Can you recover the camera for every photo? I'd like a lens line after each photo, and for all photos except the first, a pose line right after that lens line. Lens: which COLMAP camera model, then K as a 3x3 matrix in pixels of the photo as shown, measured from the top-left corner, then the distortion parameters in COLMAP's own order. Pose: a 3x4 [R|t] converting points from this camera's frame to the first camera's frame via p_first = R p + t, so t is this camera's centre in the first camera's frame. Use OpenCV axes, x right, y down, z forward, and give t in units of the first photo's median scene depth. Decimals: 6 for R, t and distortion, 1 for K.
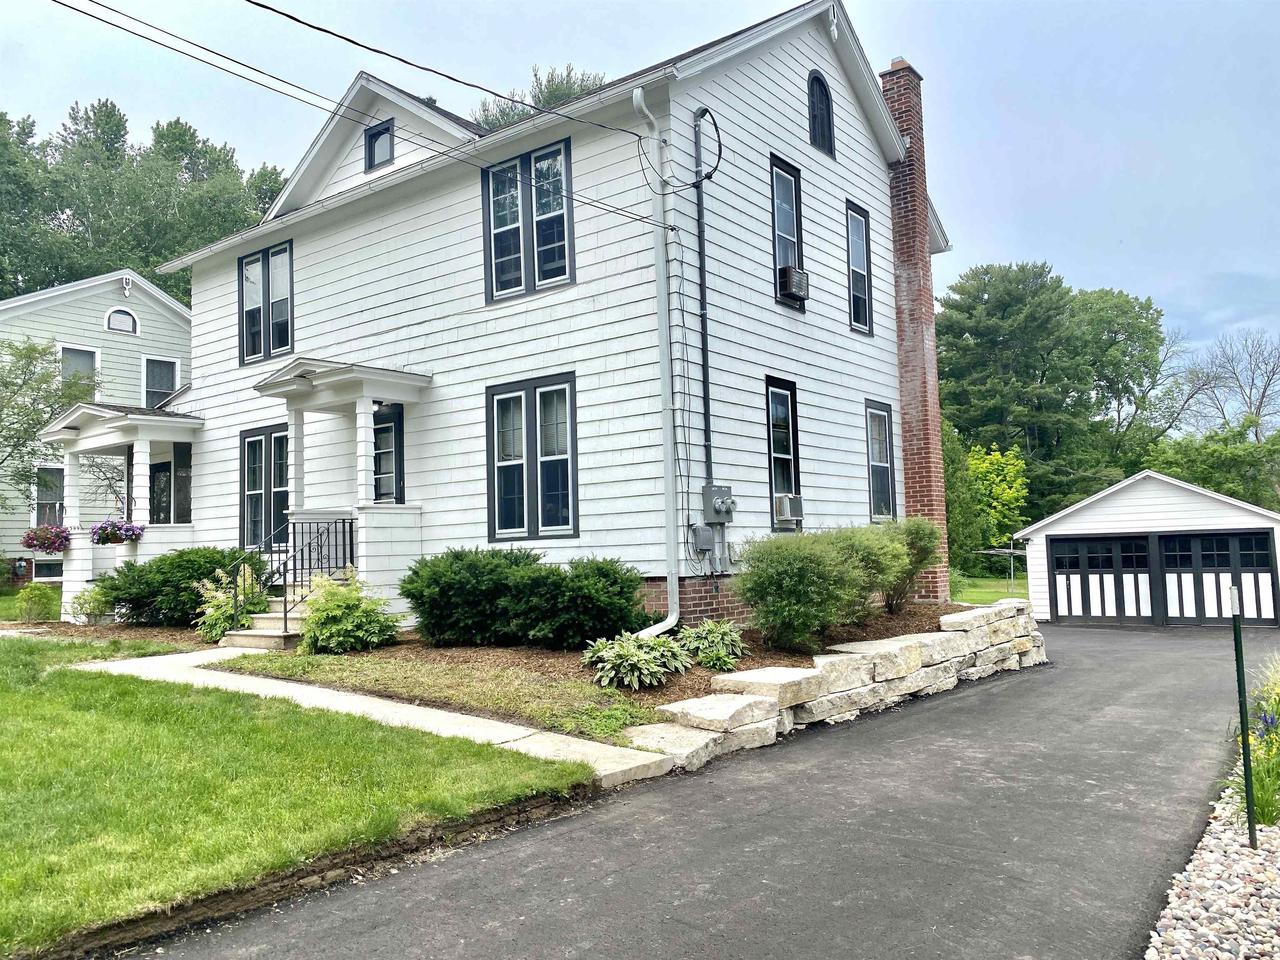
lens RADIAL K [[988.7, 0, 641.3], [0, 988.7, 474.1], [0, 0, 1]] dist [0.032470, -0.033099]
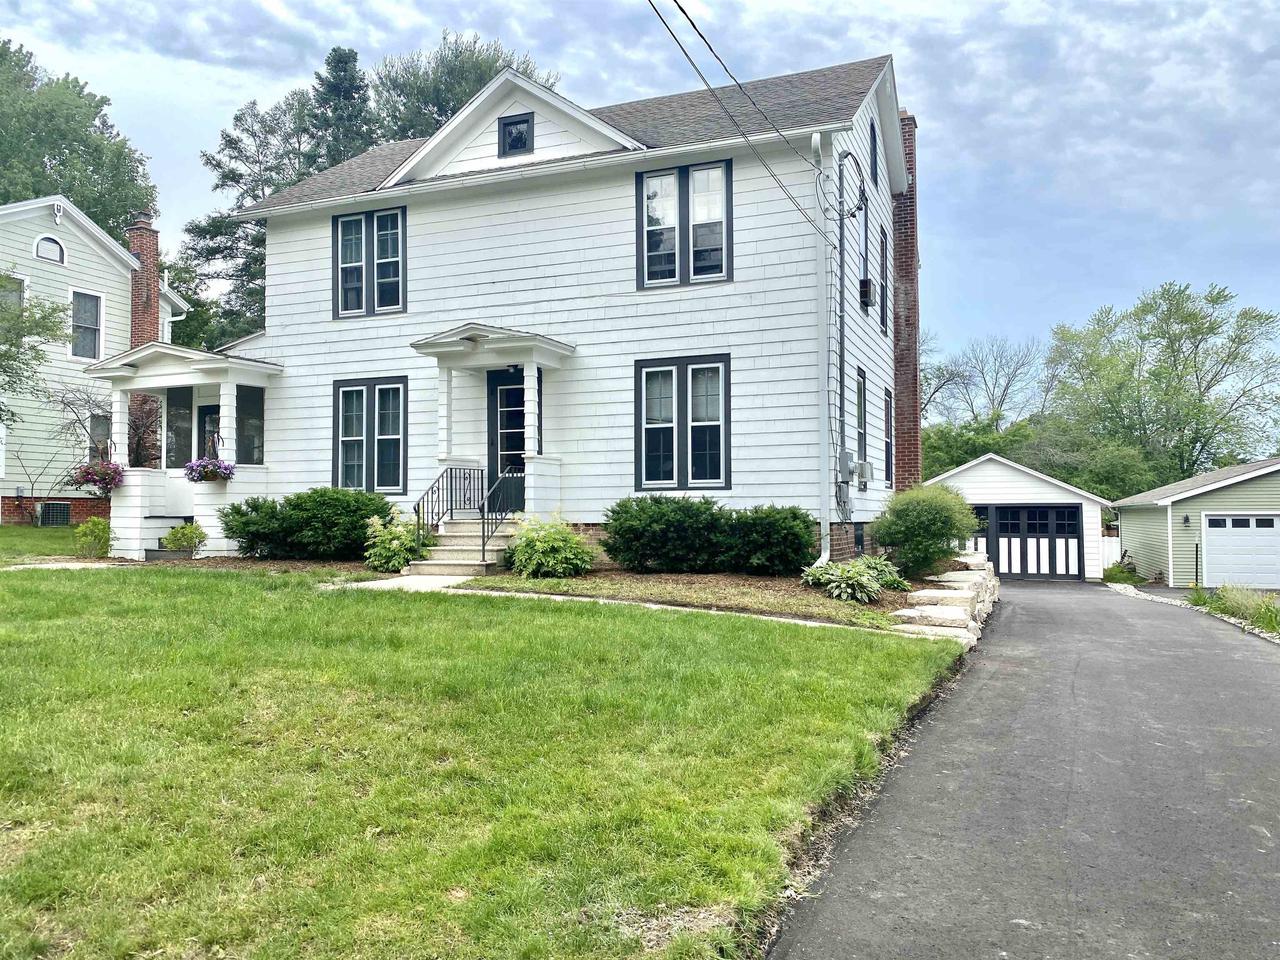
lens RADIAL K [[988.7, 0, 641.3], [0, 988.7, 474.1], [0, 0, 1]] dist [0.032470, -0.033099]
pose [[0.966359, 0.038445, 0.254309, -0.433383], [-0.047200, 0.998481, 0.028411, 0.013783], [-0.252830, -0.039458, 0.966706, -0.145367]]
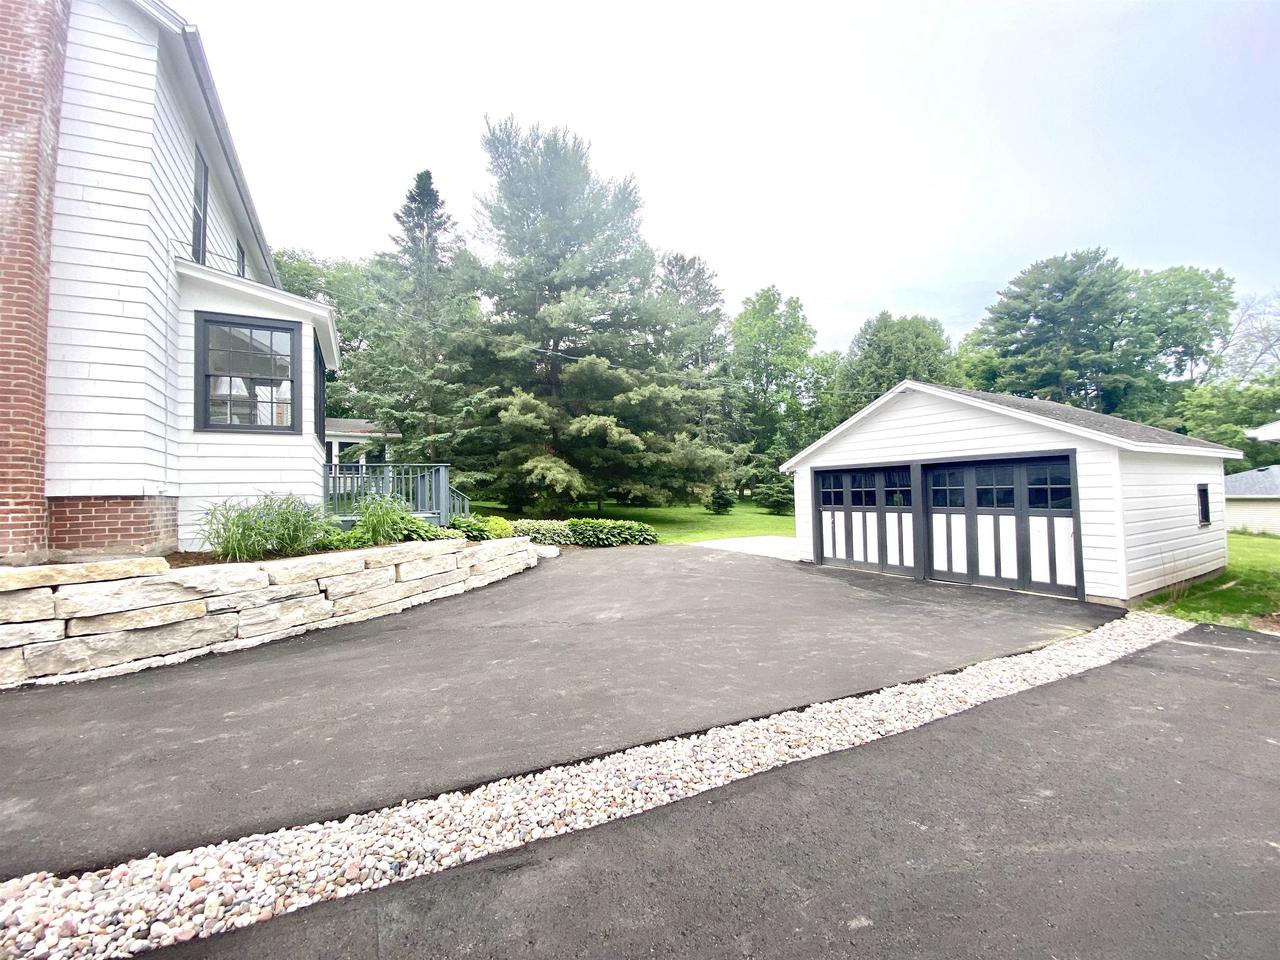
lens RADIAL K [[518.9, 0, 638.1], [0, 518.9, 479.4], [0, 0, 1]] dist [0.032194, -0.024387]
pose [[0.909157, -0.002249, -0.416447, 0.983388], [0.028152, 0.998030, 0.056071, 0.090071], [0.415500, -0.062701, 0.907429, 1.089492]]
